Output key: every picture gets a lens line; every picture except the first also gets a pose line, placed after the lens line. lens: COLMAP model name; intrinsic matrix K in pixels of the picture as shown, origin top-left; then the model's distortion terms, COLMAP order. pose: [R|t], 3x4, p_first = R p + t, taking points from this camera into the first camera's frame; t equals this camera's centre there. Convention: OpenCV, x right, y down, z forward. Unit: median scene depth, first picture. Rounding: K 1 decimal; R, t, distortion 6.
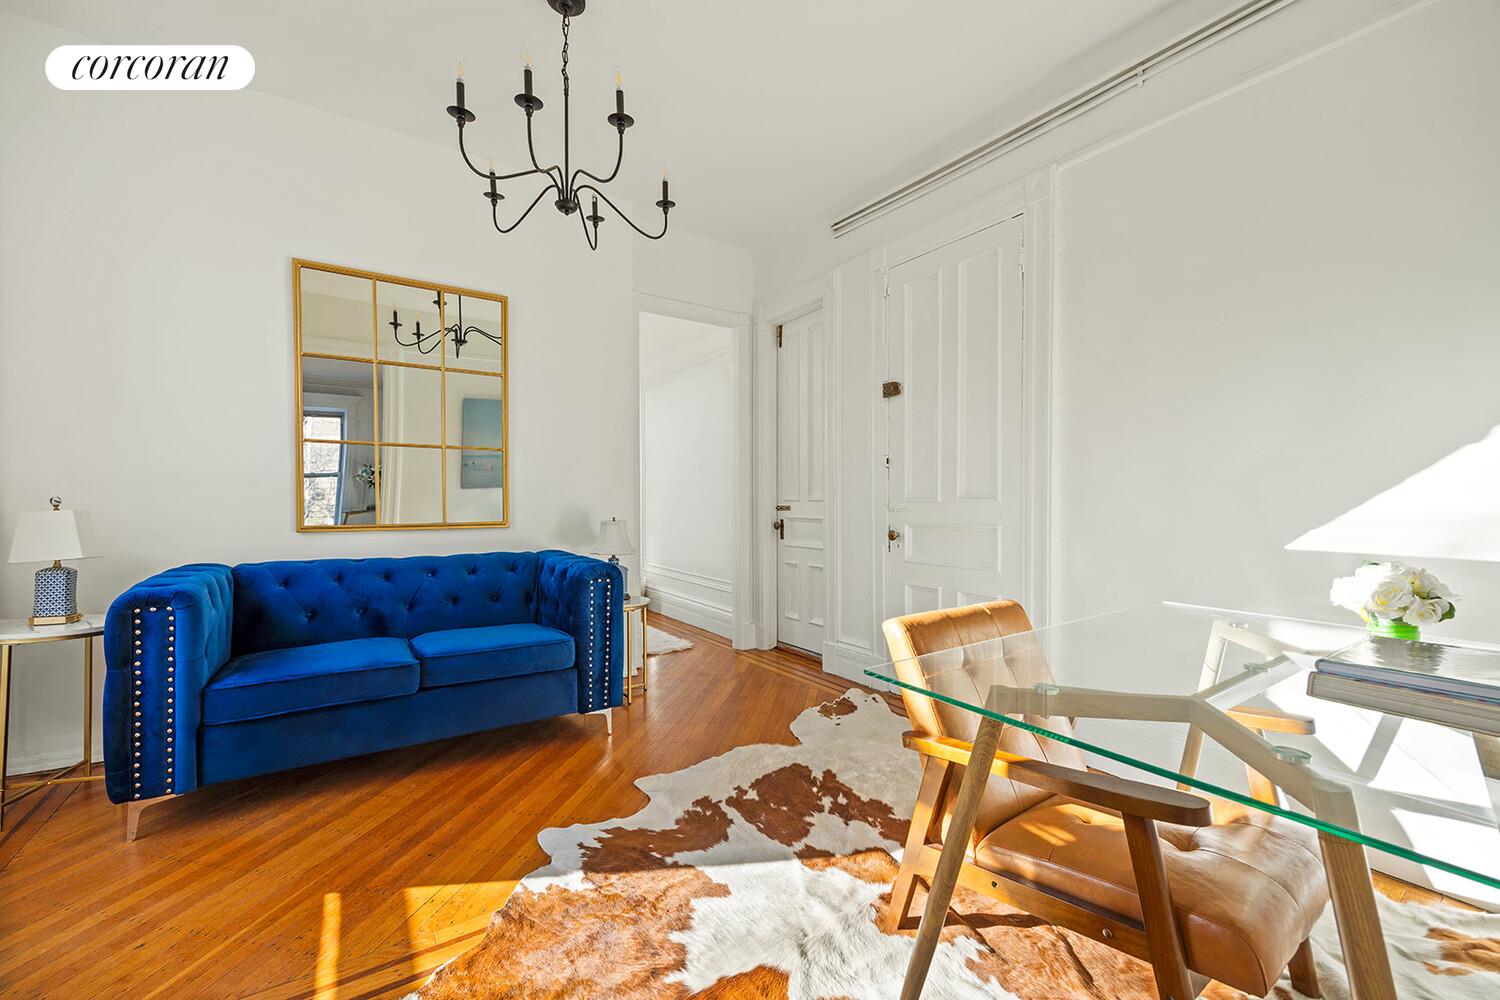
lens RADIAL K [[584.2, 0, 746.9], [0, 584.2, 499.4], [0, 0, 1]] dist [-0.000834, -0.000025]
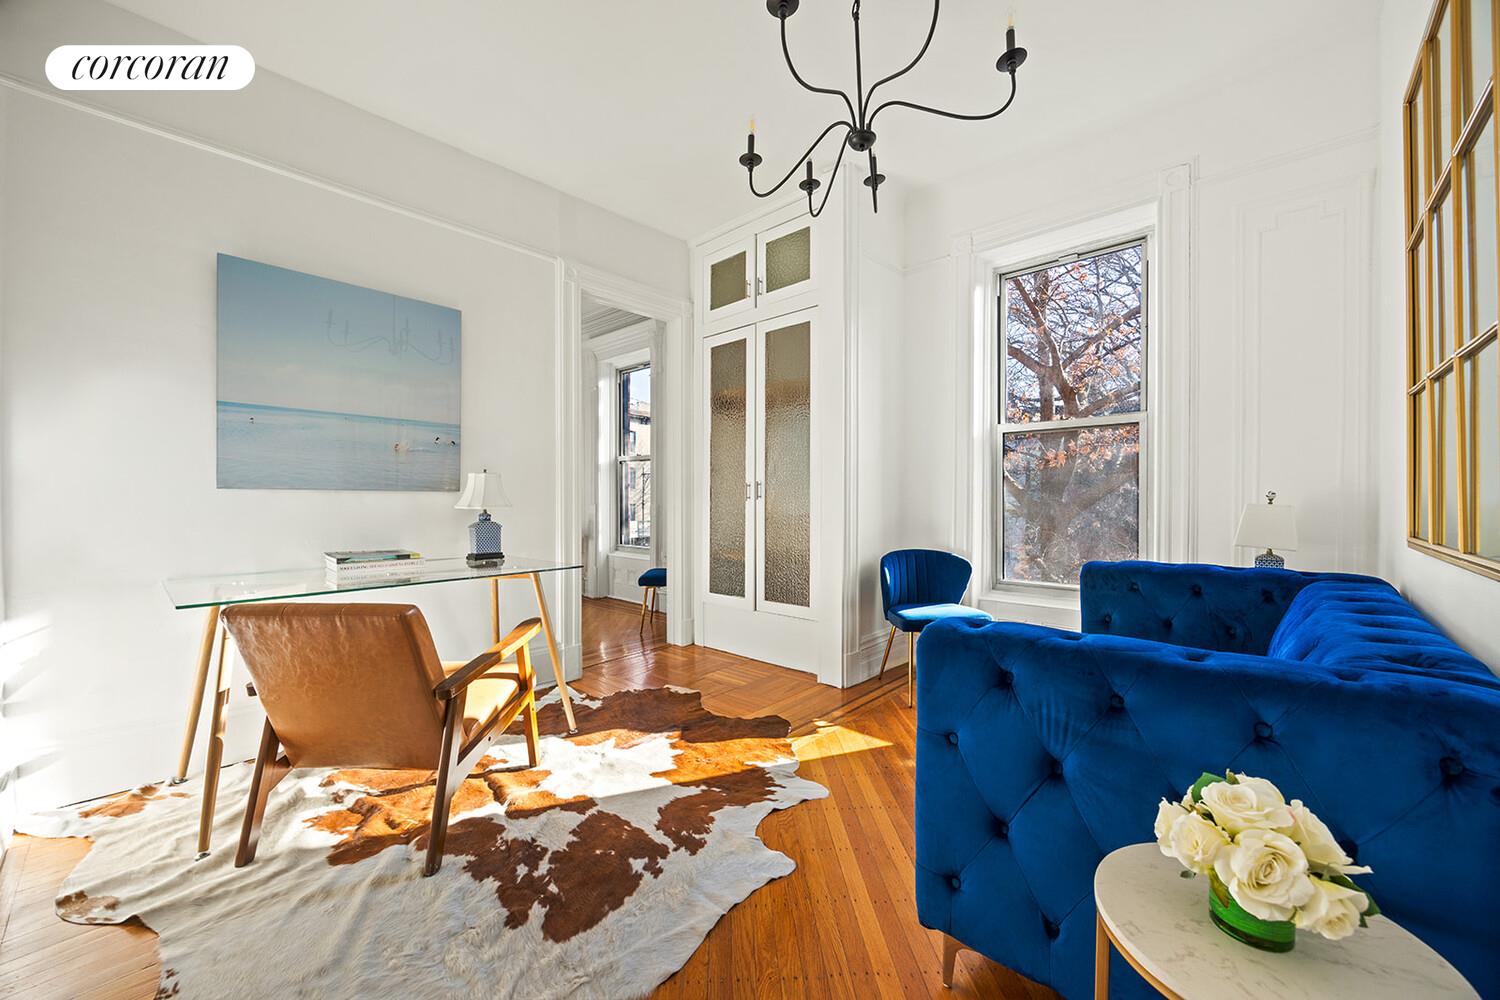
lens RADIAL K [[584.2, 0, 750.7], [0, 584.2, 498.1], [0, 0, 1]] dist [-0.000834, -0.000025]
pose [[-0.975044, 0.001941, -0.222005, 0.035987], [0.002819, 0.999989, -0.003635, 0.011036], [0.221996, -0.004170, -0.975039, 1.926257]]
